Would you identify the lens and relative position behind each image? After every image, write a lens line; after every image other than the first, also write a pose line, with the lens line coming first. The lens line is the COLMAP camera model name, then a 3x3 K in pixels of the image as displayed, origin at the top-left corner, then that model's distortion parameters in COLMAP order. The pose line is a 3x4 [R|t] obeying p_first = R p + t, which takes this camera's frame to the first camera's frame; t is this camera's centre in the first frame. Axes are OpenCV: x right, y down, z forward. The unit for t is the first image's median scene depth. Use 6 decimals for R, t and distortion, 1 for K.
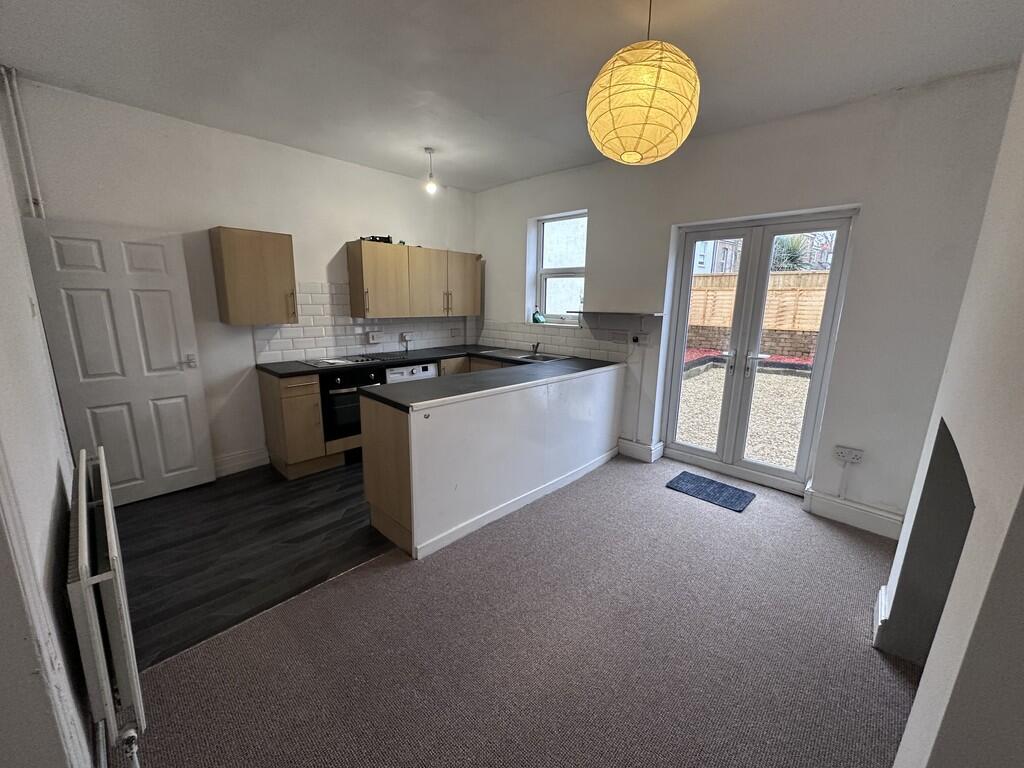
lens RADIAL K [[406.7, 0, 512.0], [0, 406.7, 384.0], [0, 0, 1]] dist [-0.001581, -0.000117]
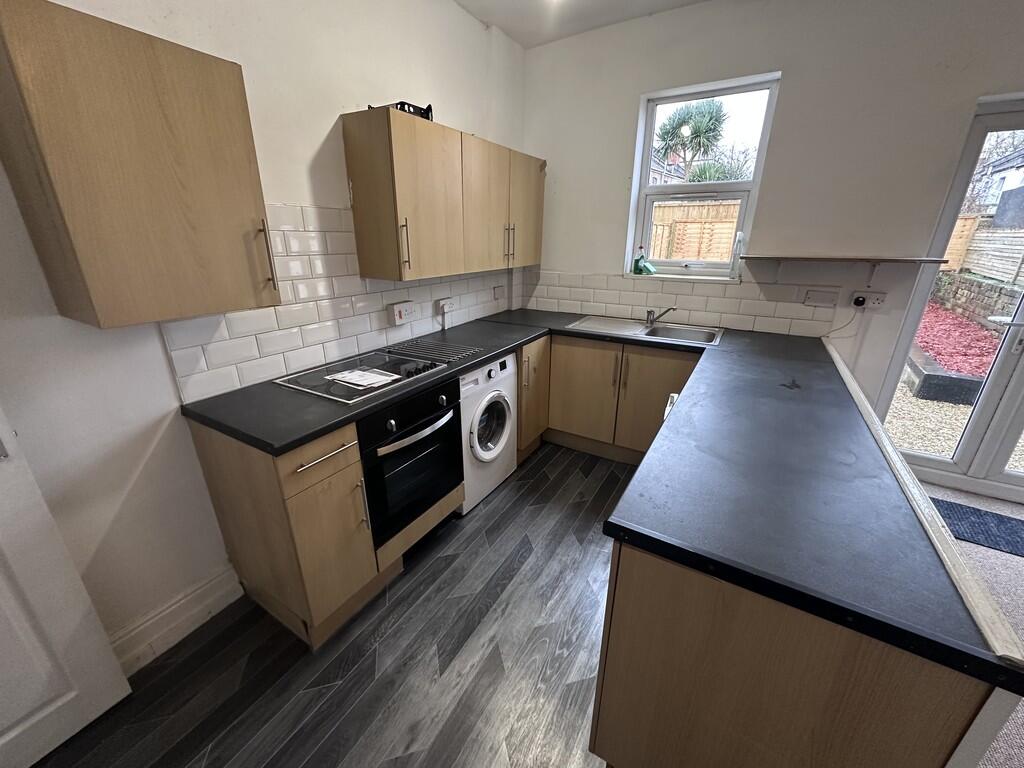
lens RADIAL K [[406.7, 0, 512.0], [0, 406.7, 384.0], [0, 0, 1]] dist [-0.001581, -0.000117]
pose [[0.974937, -0.087998, 0.204337, -0.327312], [0.057344, 0.986813, 0.151369, -0.099865], [-0.214962, -0.135858, 0.967127, 0.449187]]
